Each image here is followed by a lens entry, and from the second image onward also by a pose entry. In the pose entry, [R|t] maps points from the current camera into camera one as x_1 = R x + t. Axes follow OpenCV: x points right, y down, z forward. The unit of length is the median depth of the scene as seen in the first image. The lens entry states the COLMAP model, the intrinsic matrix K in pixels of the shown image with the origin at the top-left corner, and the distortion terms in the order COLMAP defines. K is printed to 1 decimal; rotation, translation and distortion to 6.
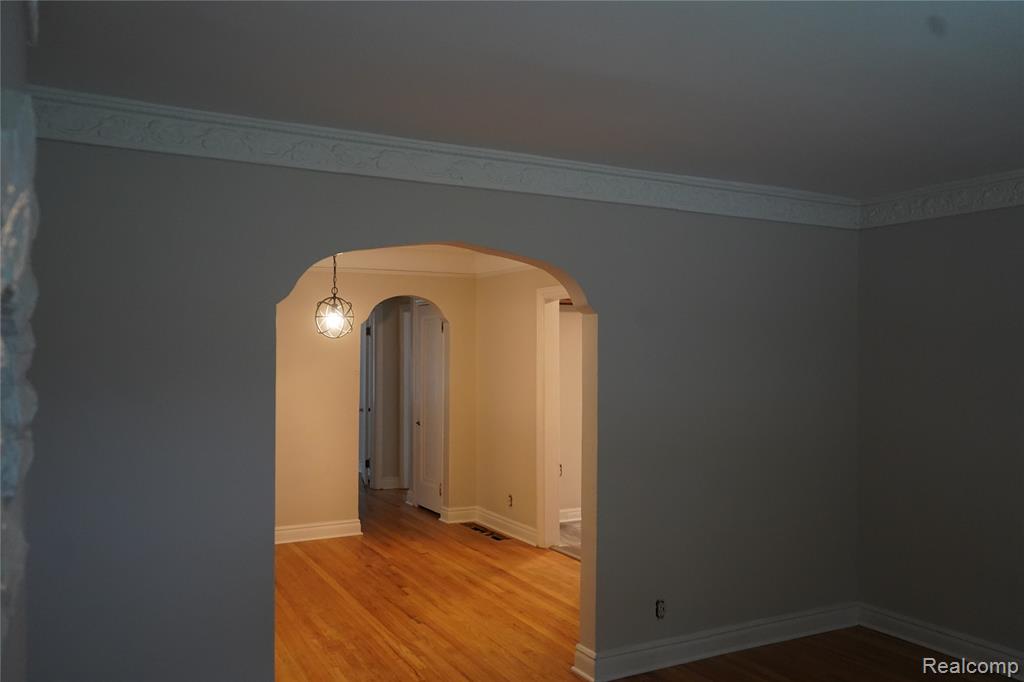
lens RADIAL K [[824.8, 0, 512.2], [0, 824.8, 343.5], [0, 0, 1]] dist [-0.004214, 0.016764]
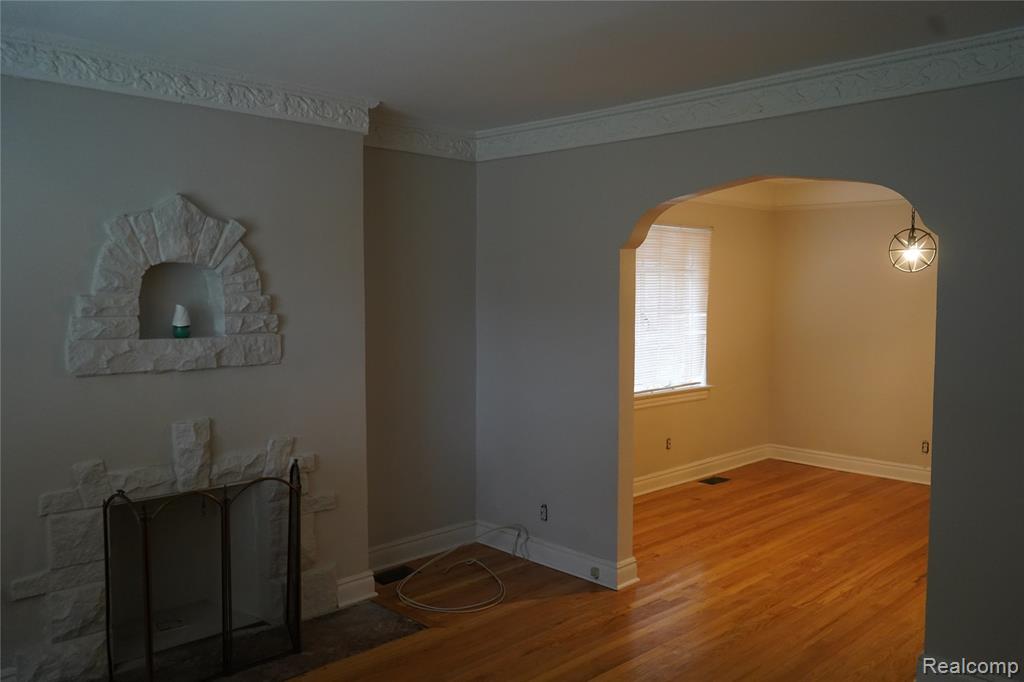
lens RADIAL K [[824.8, 0, 512.6], [0, 824.8, 338.4], [0, 0, 1]] dist [-0.004214, 0.016764]
pose [[0.283361, 0.052758, -0.957561, 0.685719], [0.009896, 0.998272, 0.057930, 0.011899], [0.958962, -0.025891, 0.282349, 0.348771]]
